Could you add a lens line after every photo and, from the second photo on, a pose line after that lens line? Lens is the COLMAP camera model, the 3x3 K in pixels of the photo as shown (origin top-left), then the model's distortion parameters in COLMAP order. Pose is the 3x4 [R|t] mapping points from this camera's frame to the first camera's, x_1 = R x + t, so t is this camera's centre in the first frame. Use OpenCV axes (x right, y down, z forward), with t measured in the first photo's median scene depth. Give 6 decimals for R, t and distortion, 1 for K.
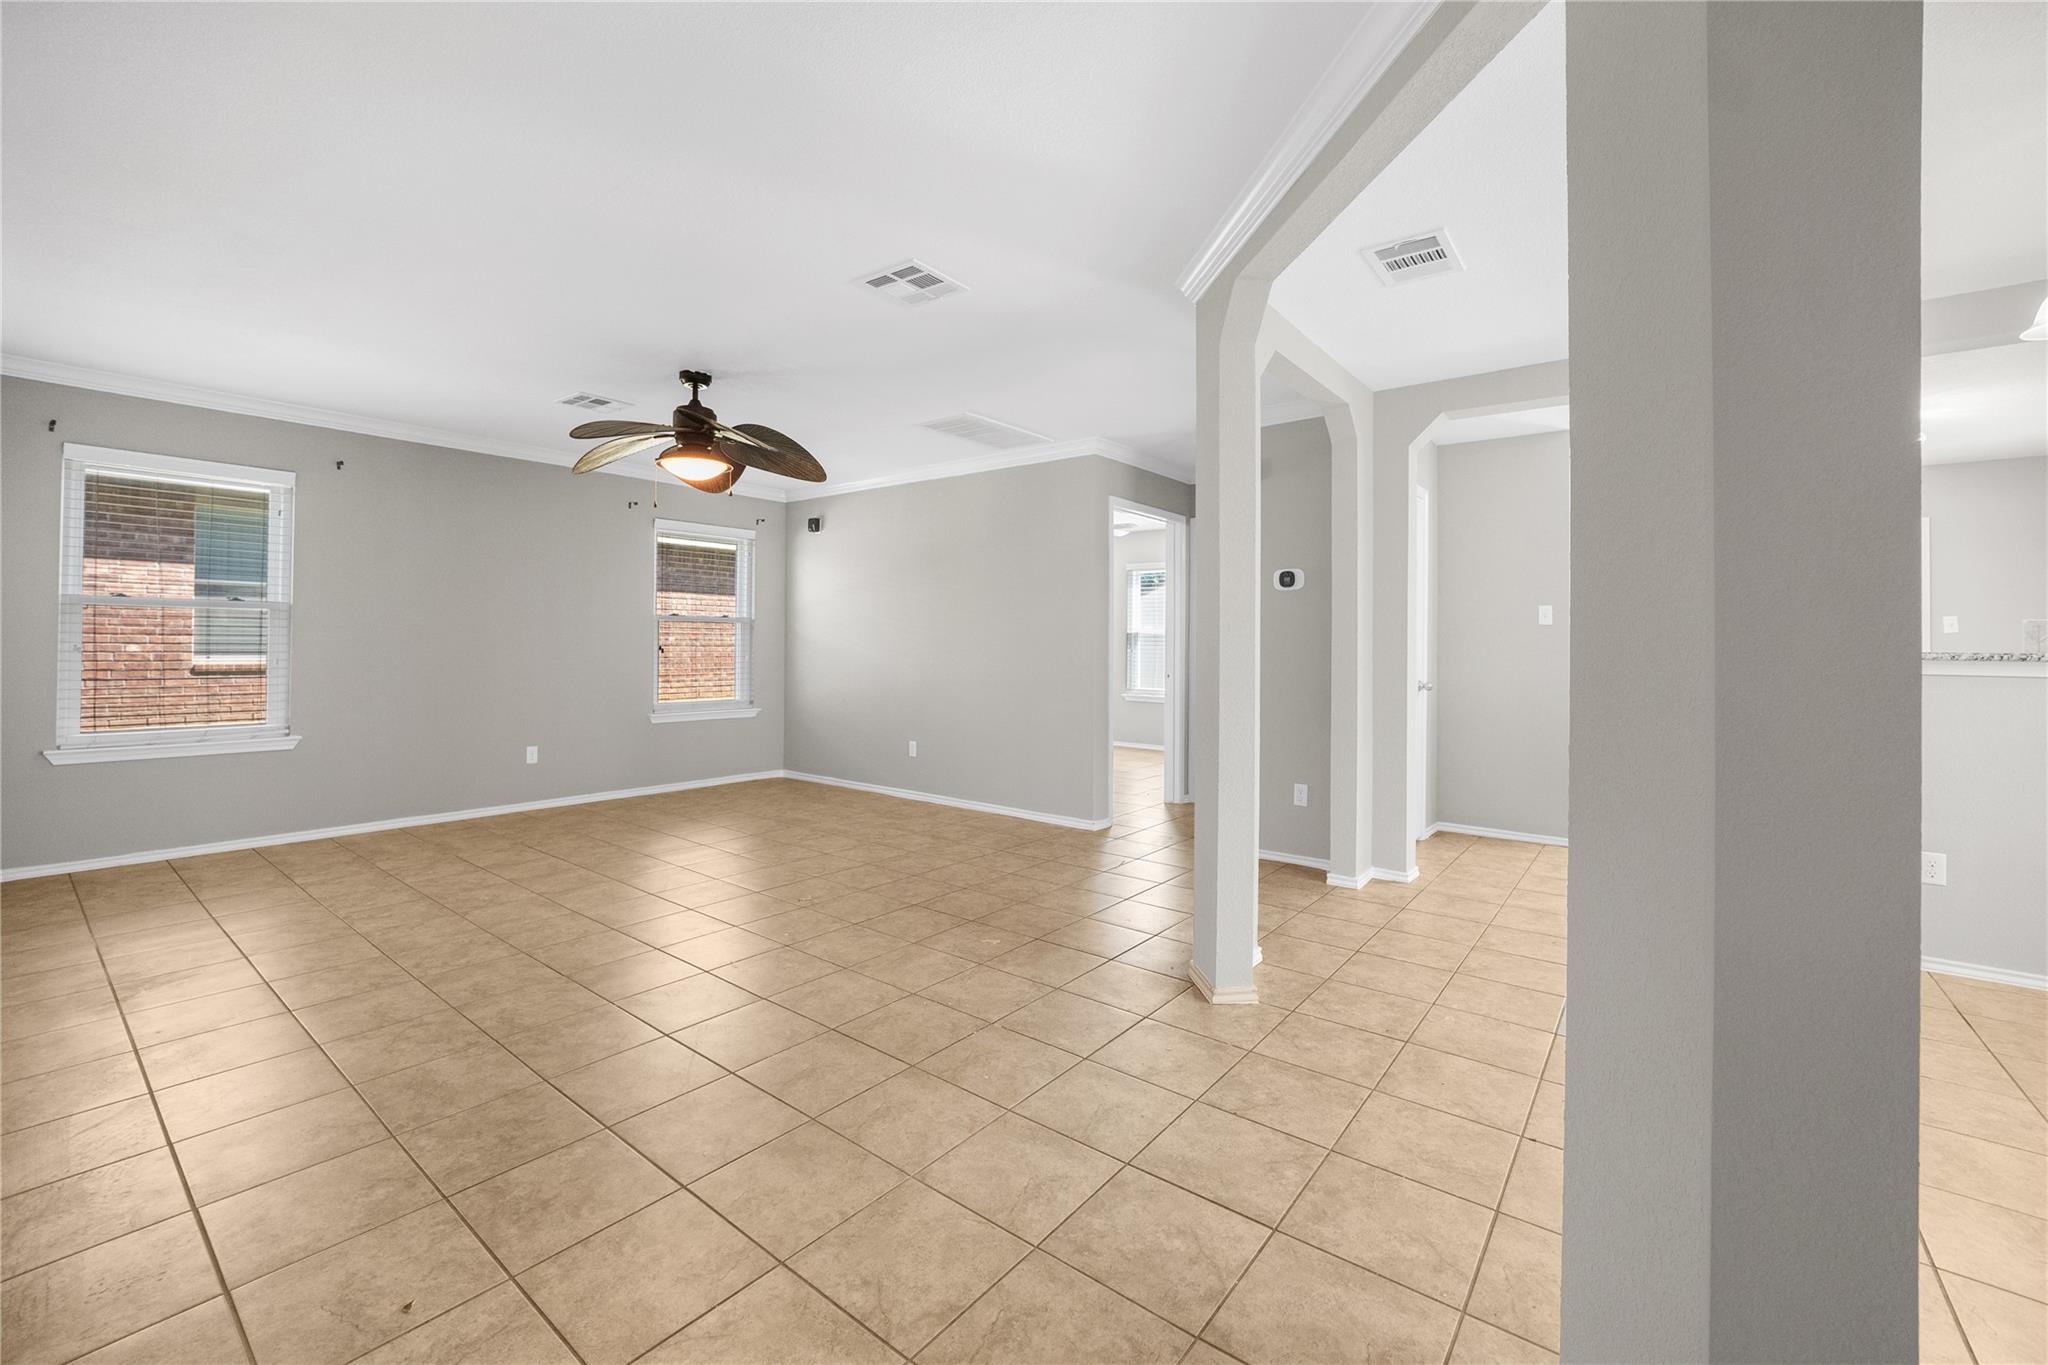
lens RADIAL K [[829.5, 0, 1028.5], [0, 829.5, 661.8], [0, 0, 1]] dist [-0.018077, 0.000751]
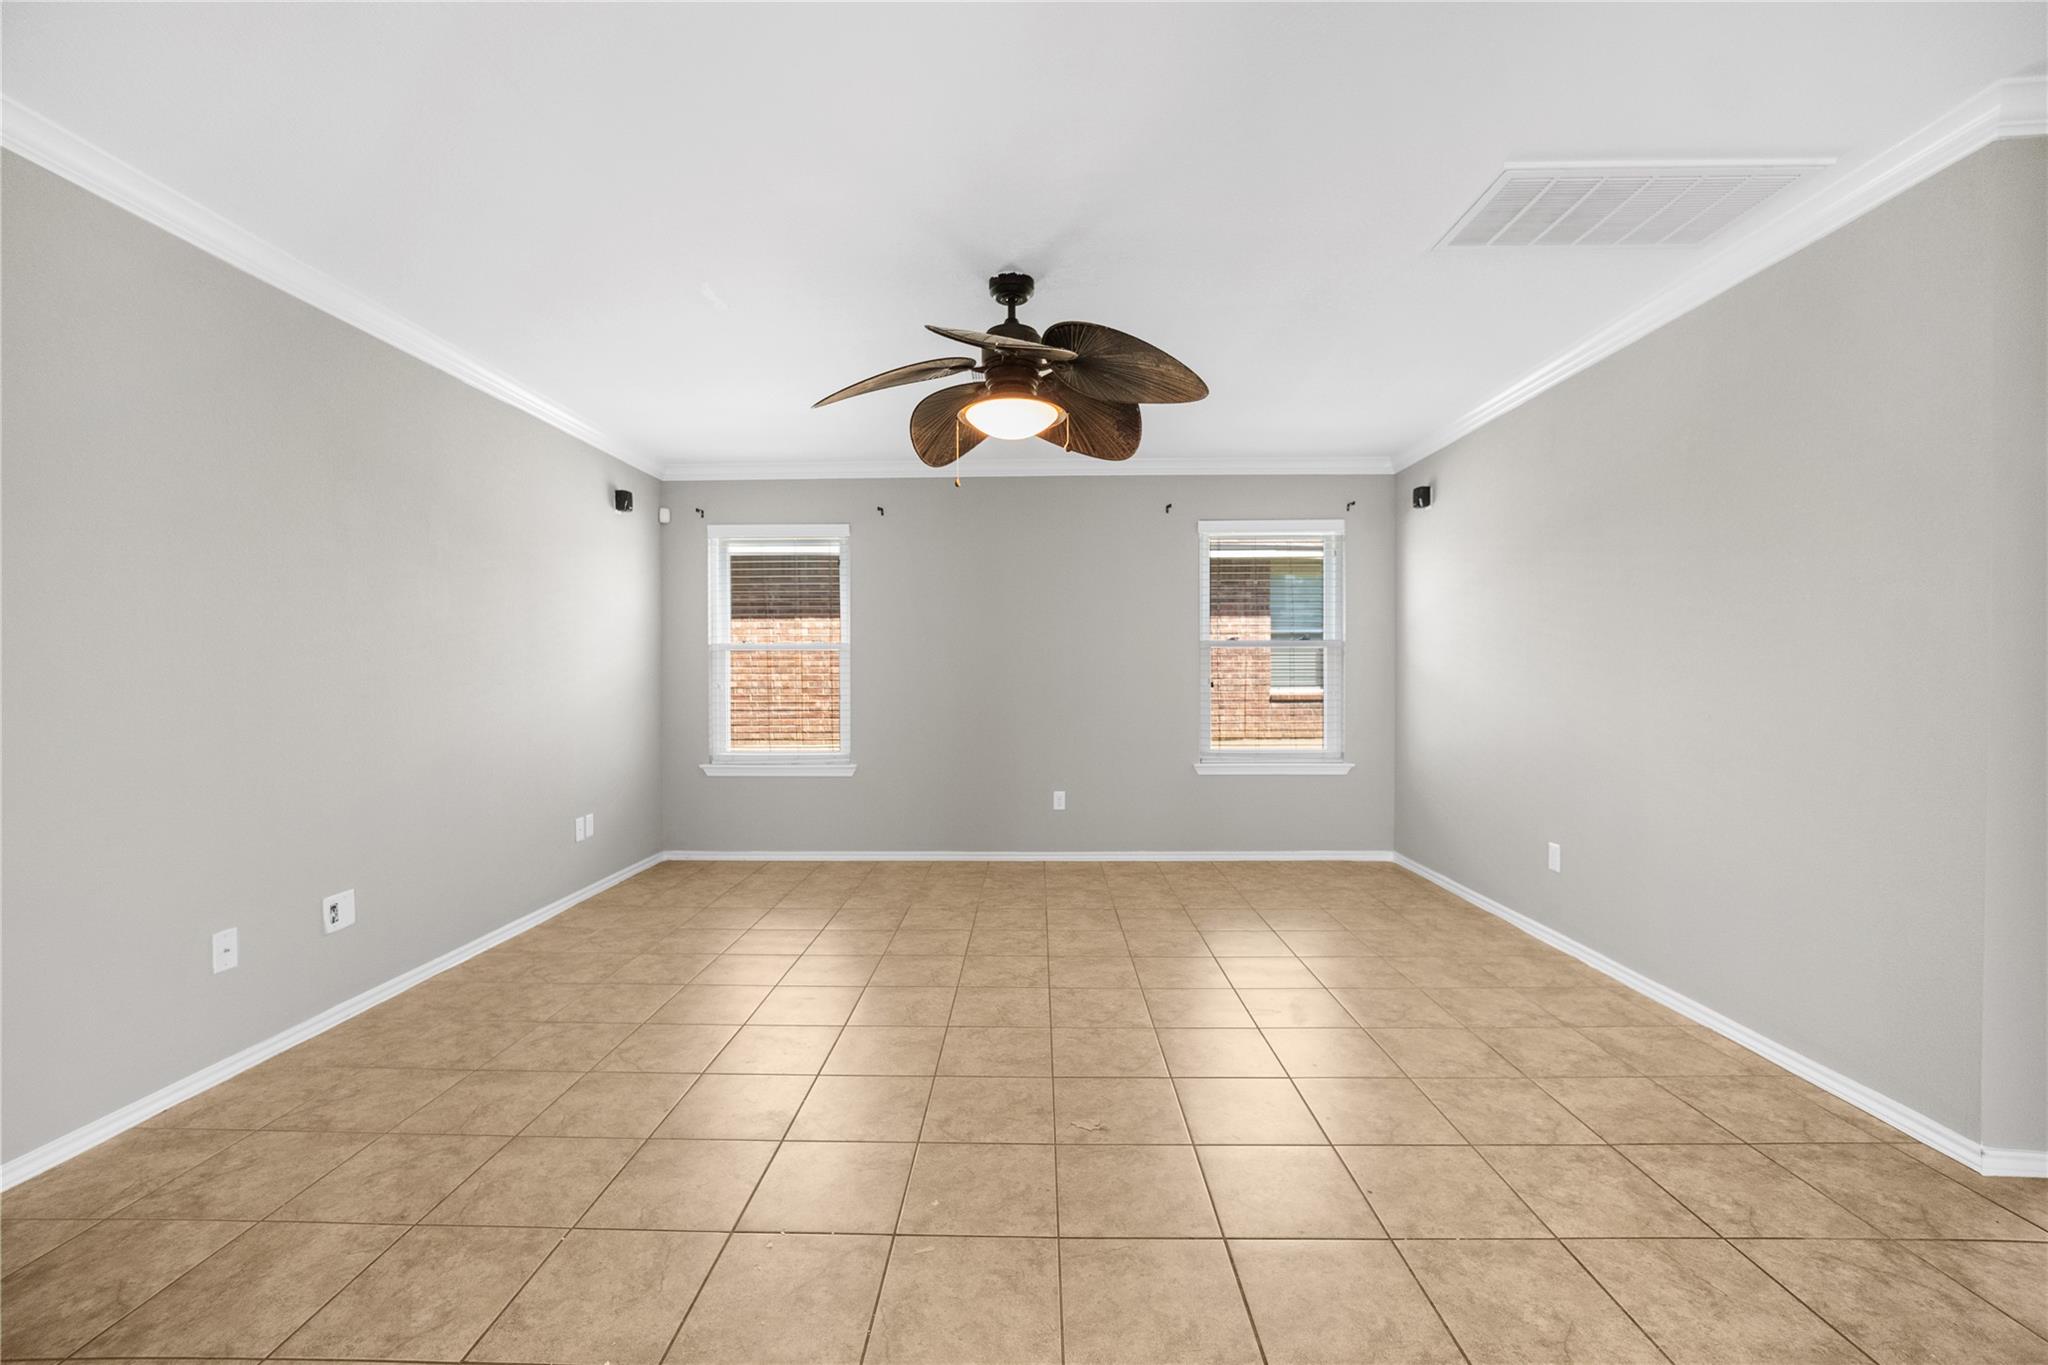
lens RADIAL K [[829.5, 0, 1021.0], [0, 829.5, 691.2], [0, 0, 1]] dist [-0.018077, 0.000751]
pose [[0.600880, 0.001836, -0.799337, 0.148424], [-0.006461, 0.999976, -0.002560, -0.007304], [0.799313, 0.006703, 0.600877, 0.596922]]
